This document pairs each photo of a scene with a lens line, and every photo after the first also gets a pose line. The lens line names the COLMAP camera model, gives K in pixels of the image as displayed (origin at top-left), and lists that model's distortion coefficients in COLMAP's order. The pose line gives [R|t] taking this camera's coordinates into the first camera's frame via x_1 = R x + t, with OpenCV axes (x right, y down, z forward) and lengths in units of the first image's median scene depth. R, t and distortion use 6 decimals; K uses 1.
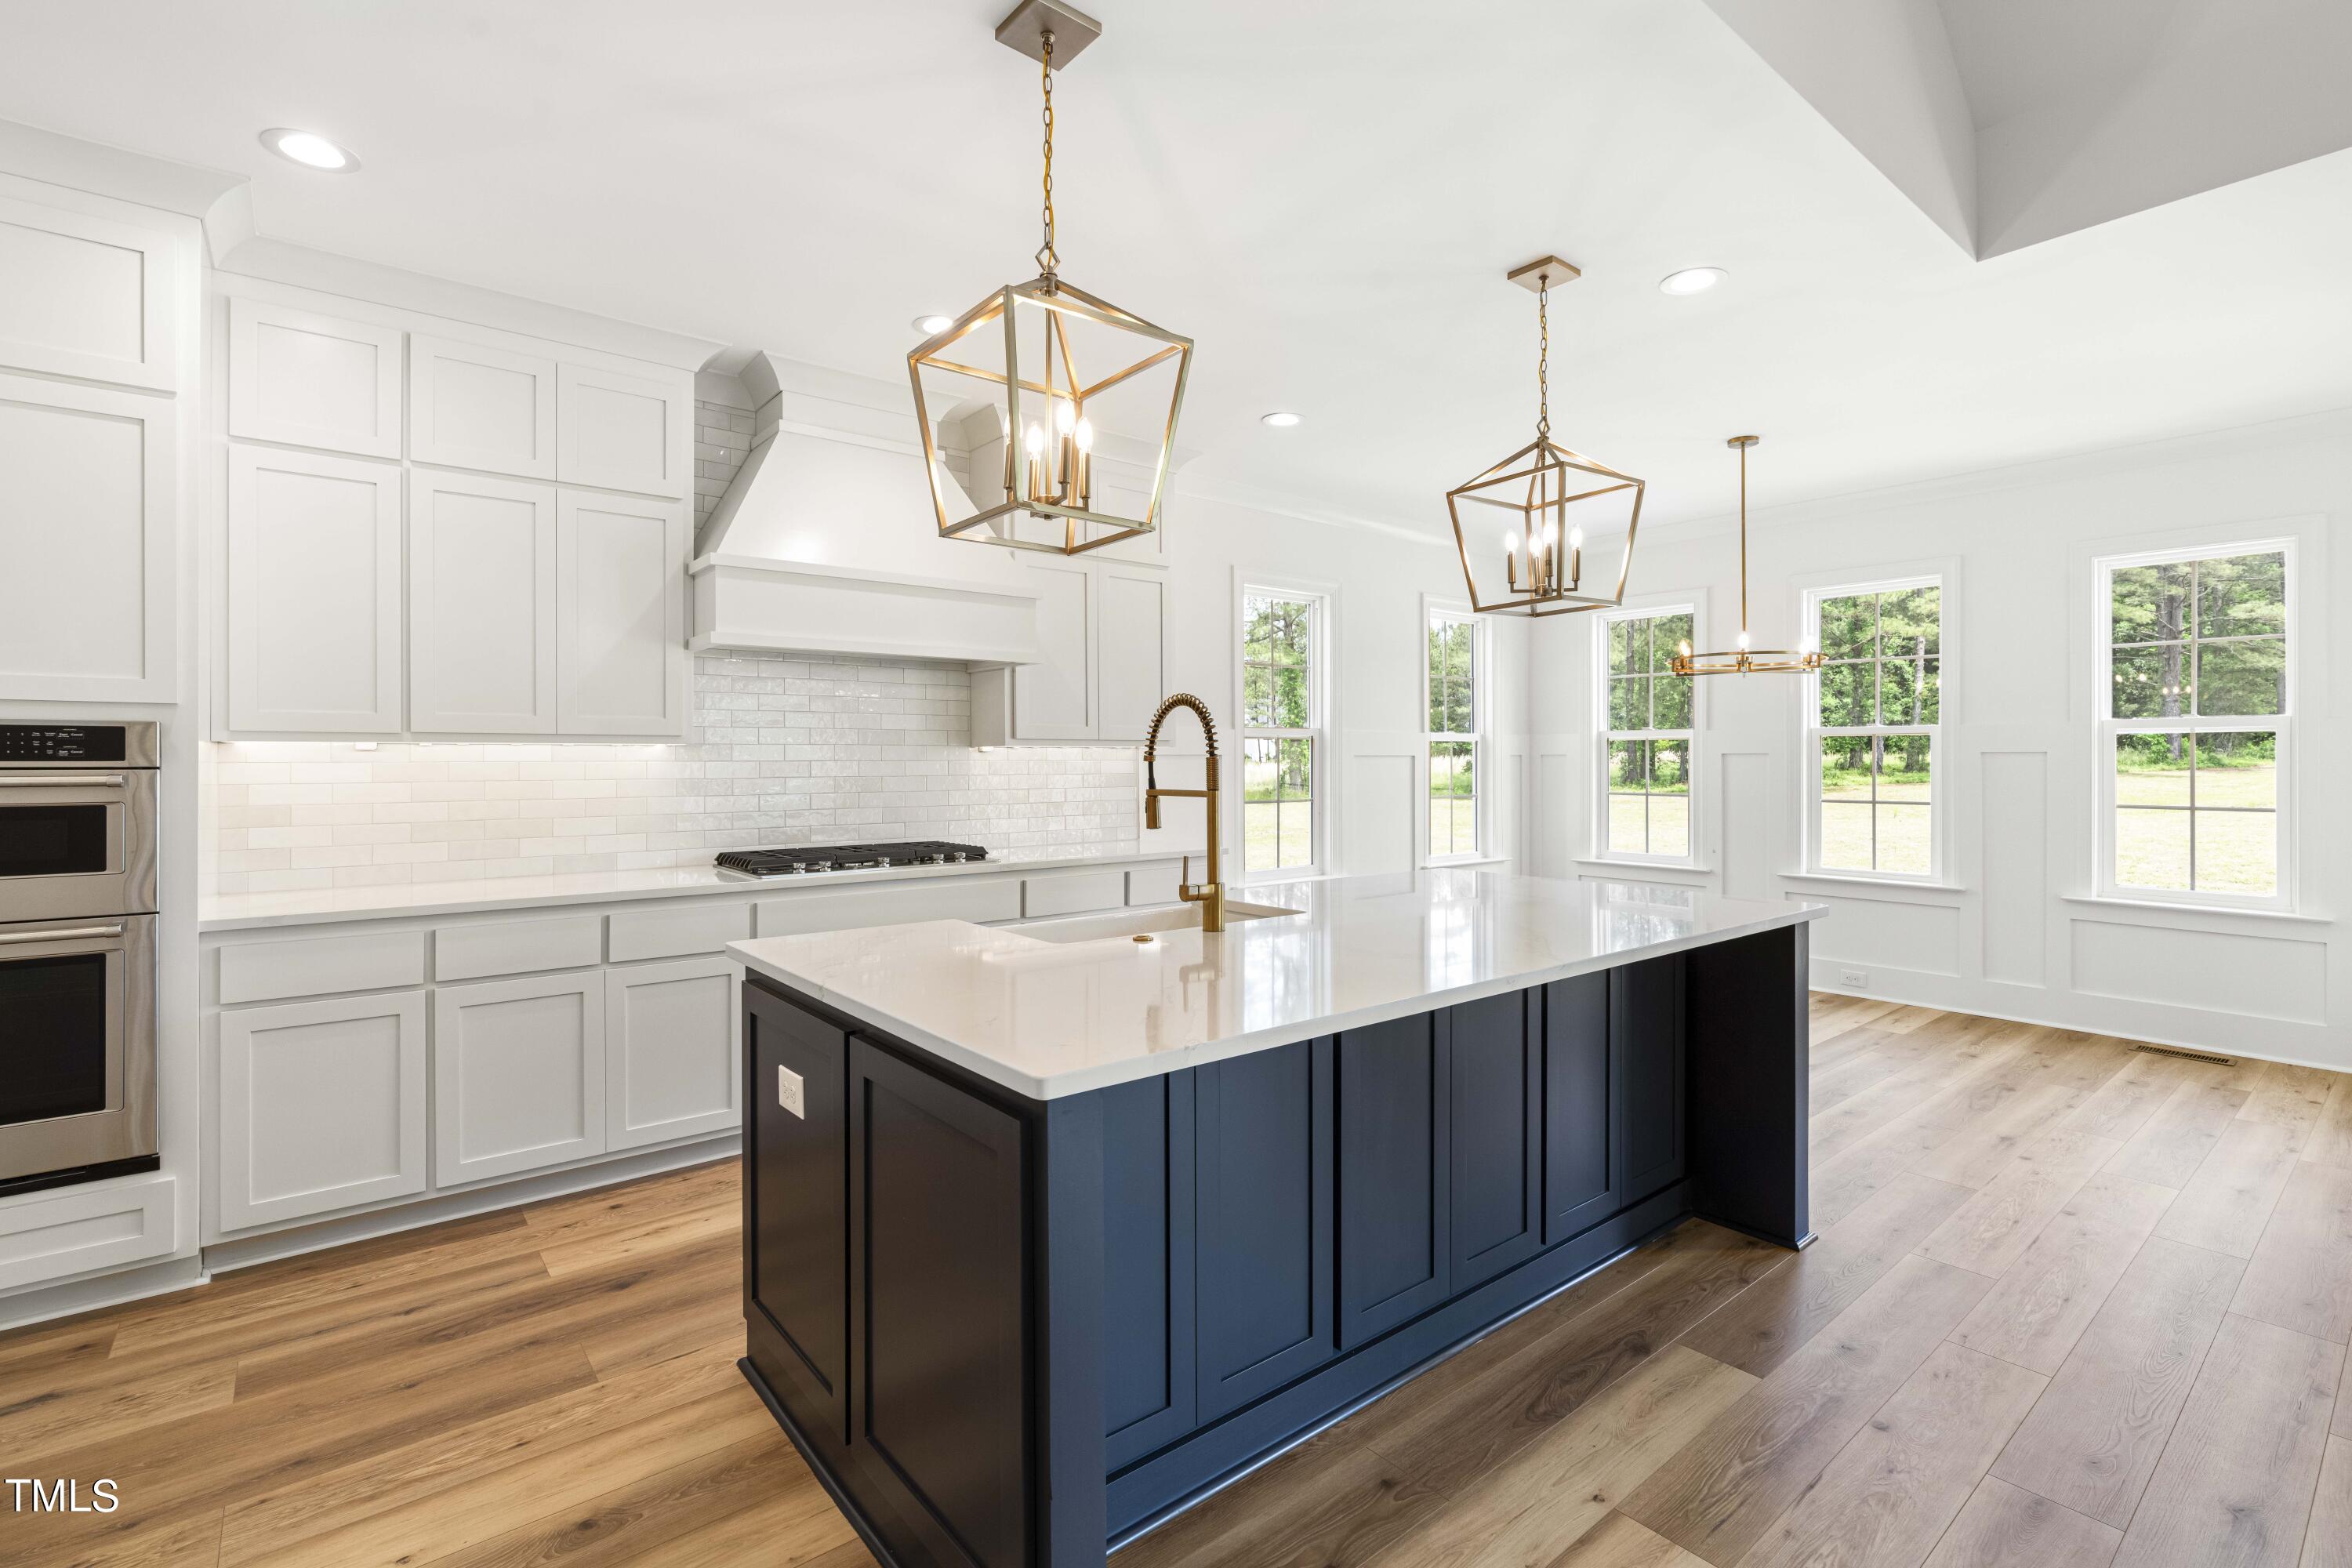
lens RADIAL K [[1055.0, 0, 1182.2], [0, 1055.0, 759.5], [0, 0, 1]] dist [-0.006003, 0.003205]
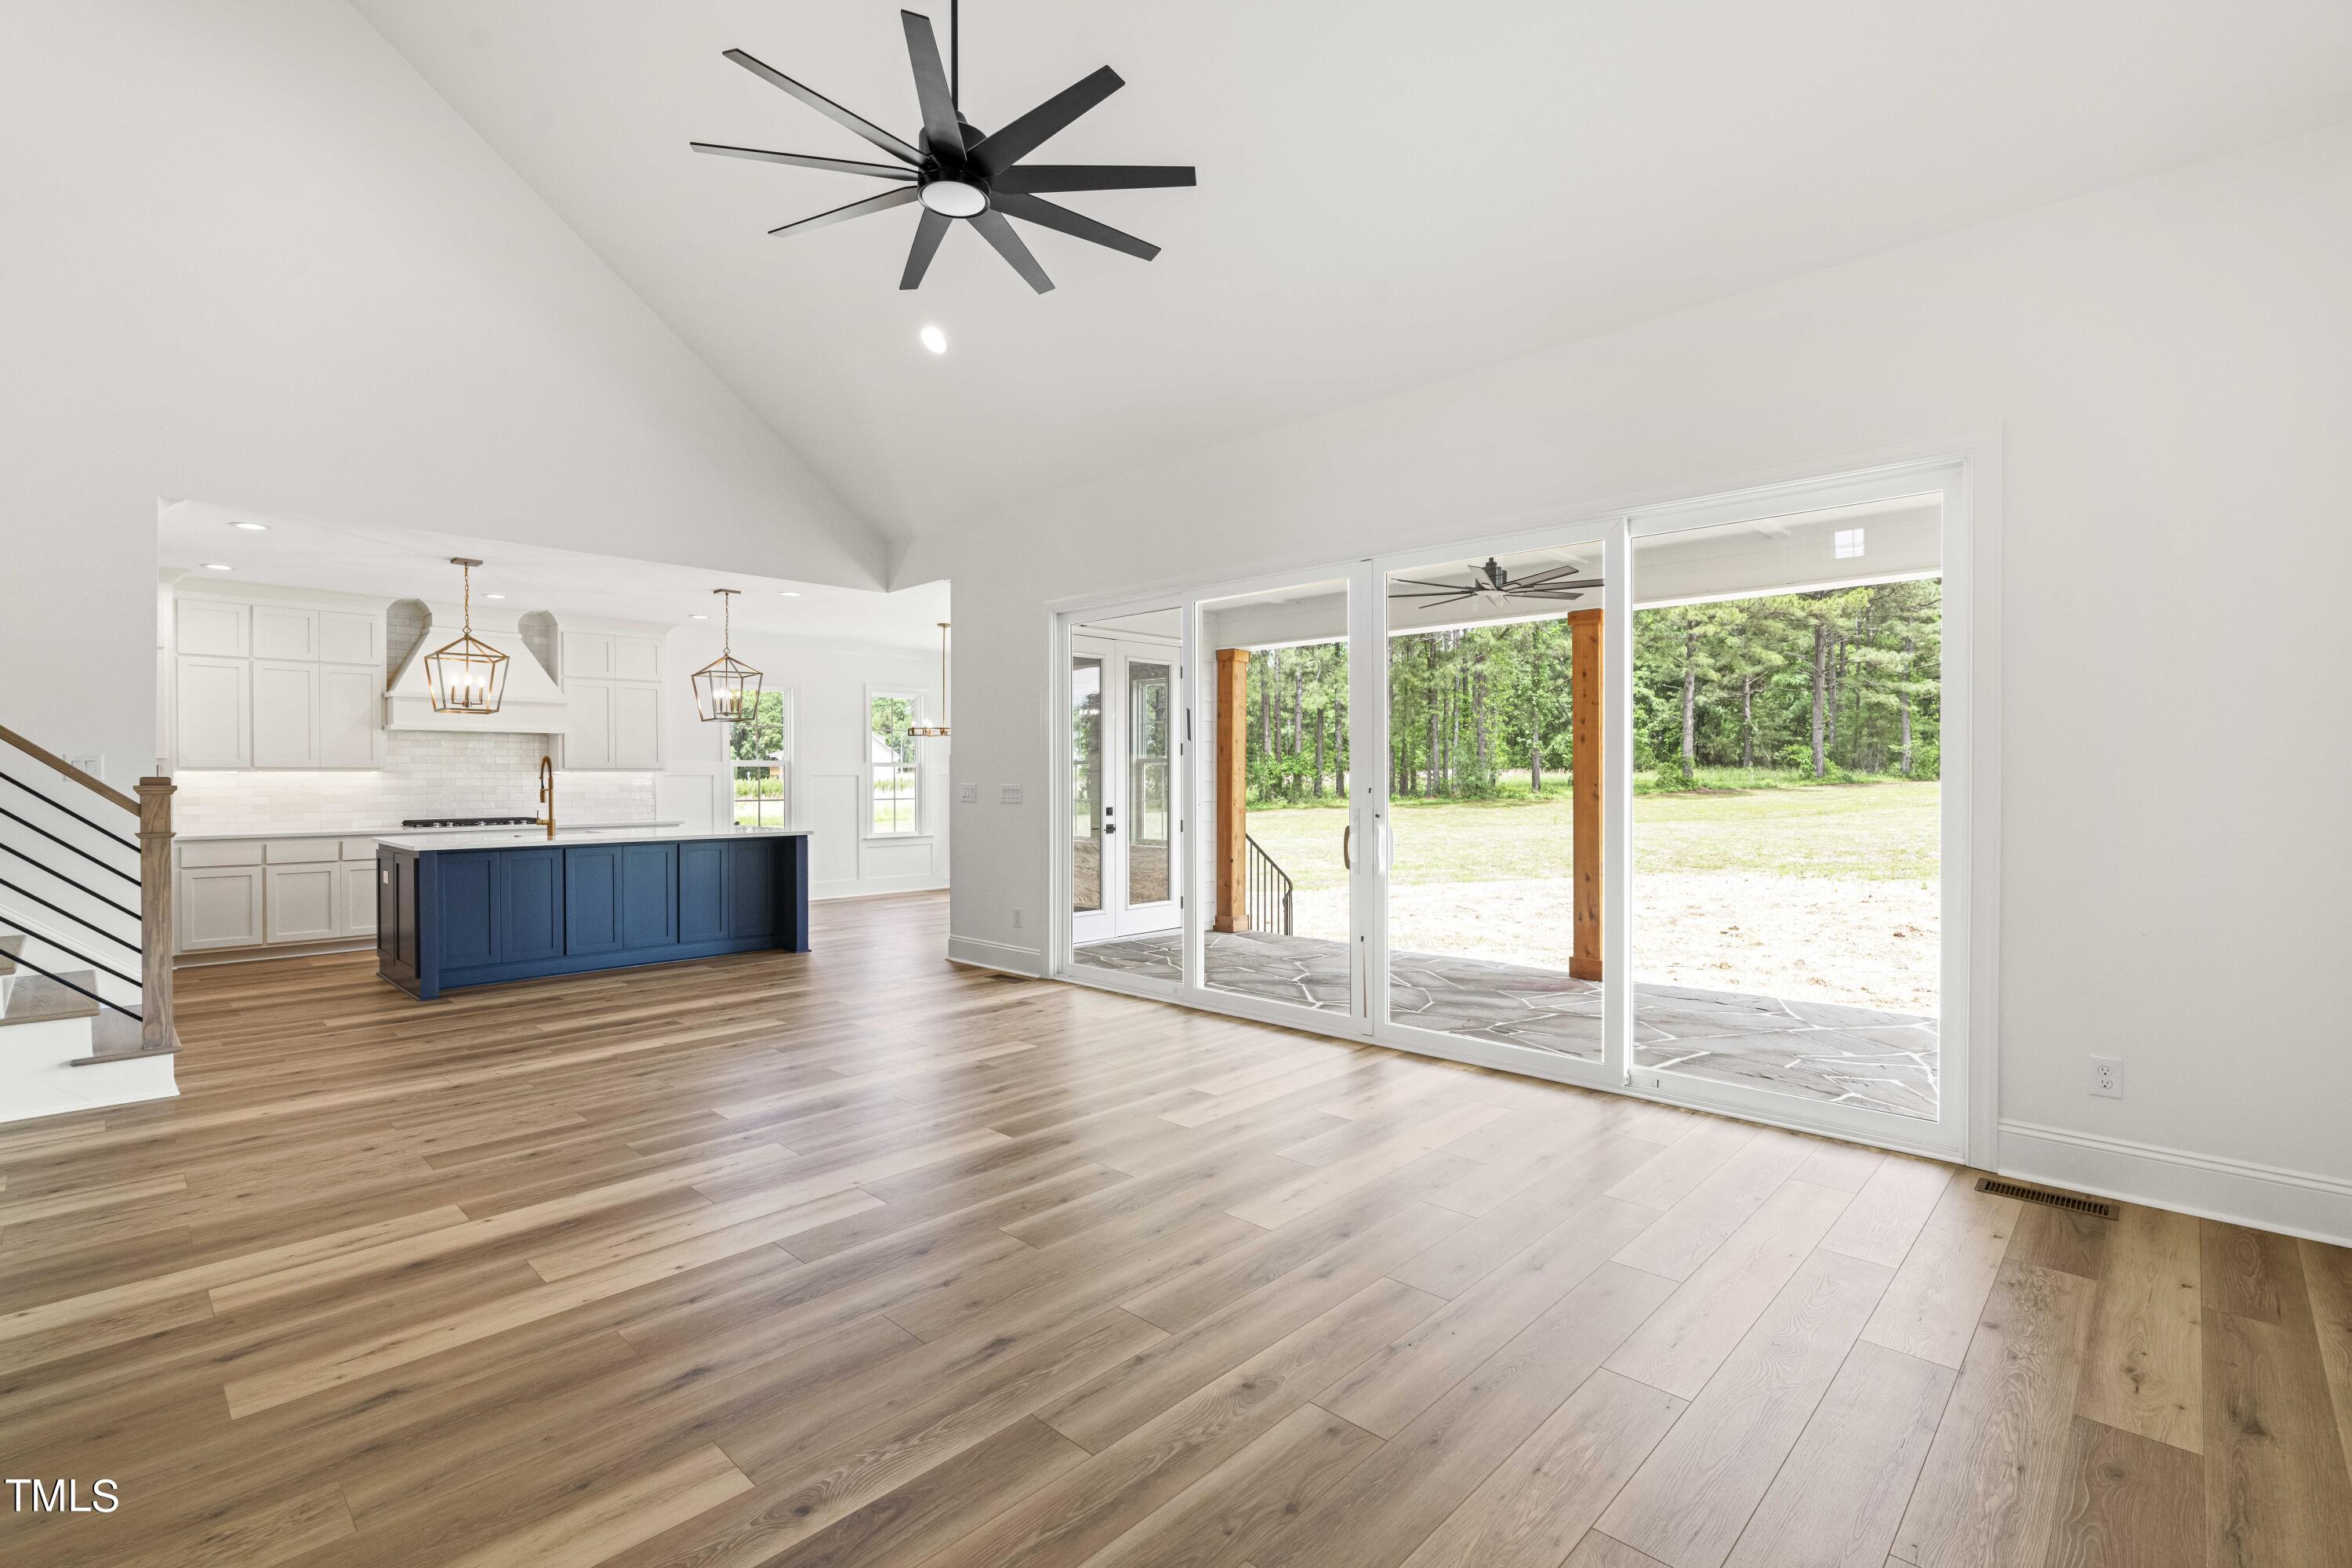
lens RADIAL K [[1055.0, 0, 1186.9], [0, 1055.0, 780.2], [0, 0, 1]] dist [-0.006003, 0.003205]
pose [[0.992356, -0.001275, 0.123404, 0.966218], [0.000990, 0.999997, 0.002371, 0.000636], [-0.123407, -0.002231, 0.992354, -1.465180]]
